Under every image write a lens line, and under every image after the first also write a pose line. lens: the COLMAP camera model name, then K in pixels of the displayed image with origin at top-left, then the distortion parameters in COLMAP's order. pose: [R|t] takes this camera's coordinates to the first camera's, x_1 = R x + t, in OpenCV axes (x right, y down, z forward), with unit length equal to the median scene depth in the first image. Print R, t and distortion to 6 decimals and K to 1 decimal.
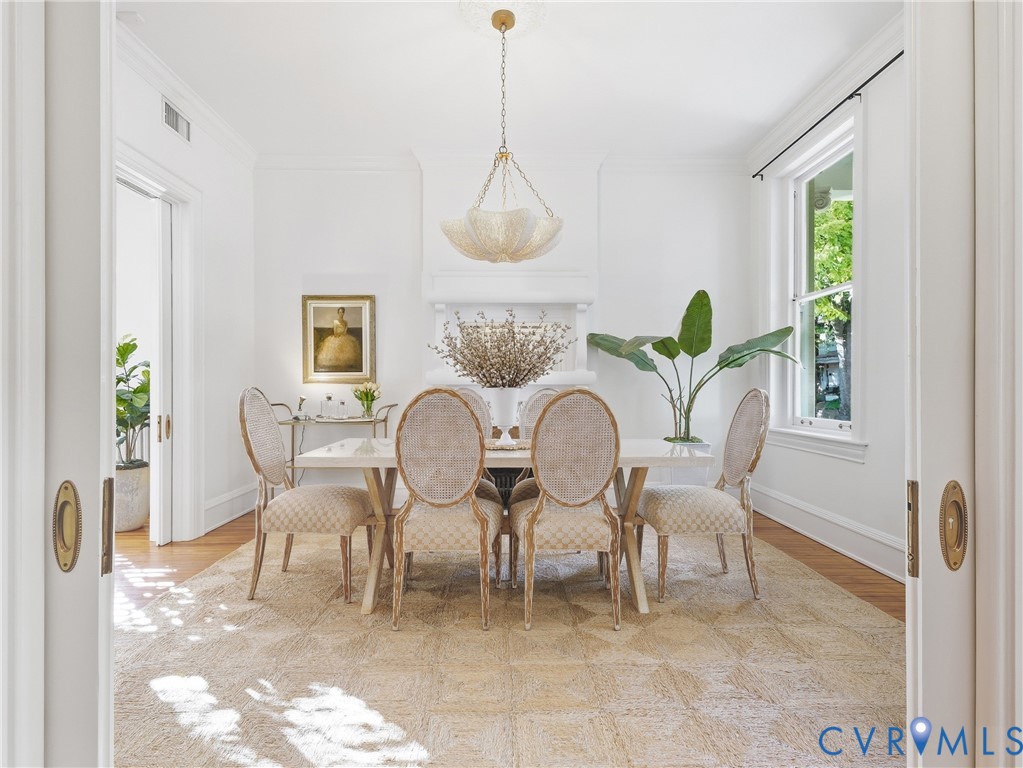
lens RADIAL K [[532.6, 0, 513.5], [0, 532.6, 385.2], [0, 0, 1]] dist [0.005167, -0.000535]
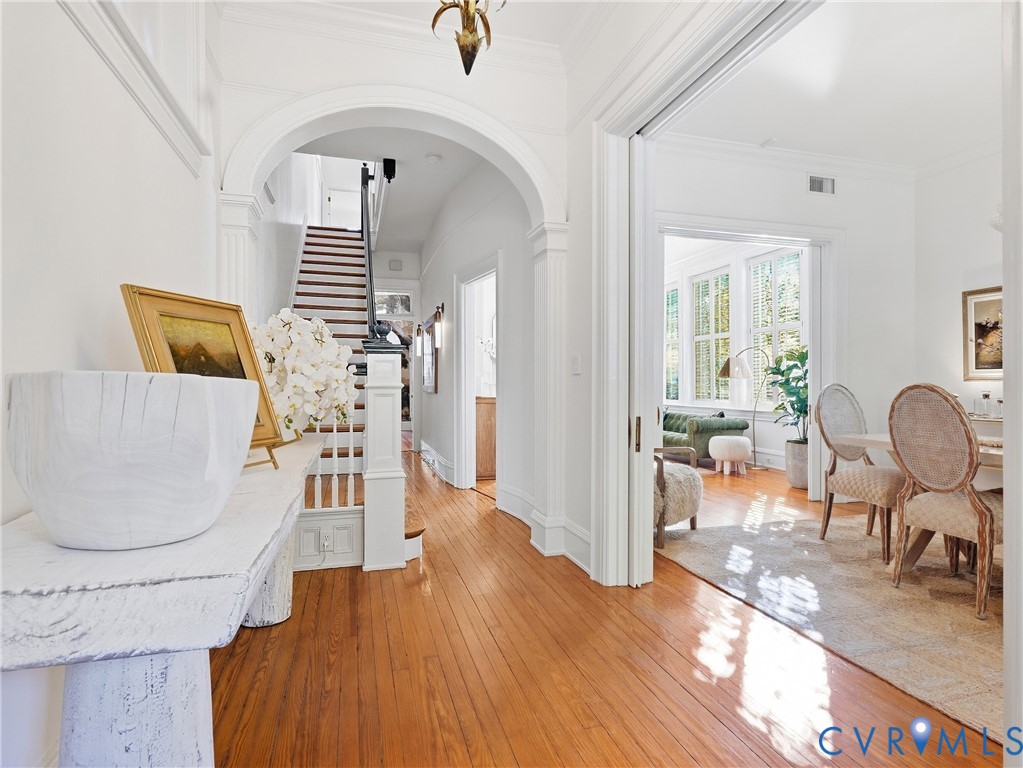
lens RADIAL K [[532.6, 0, 505.3], [0, 532.6, 383.7], [0, 0, 1]] dist [0.005167, -0.000535]
pose [[0.243481, -0.003219, -0.969900, 0.458481], [0.003187, 0.999992, -0.002519, 0.002524], [0.969900, -0.002478, 0.243490, -0.088440]]
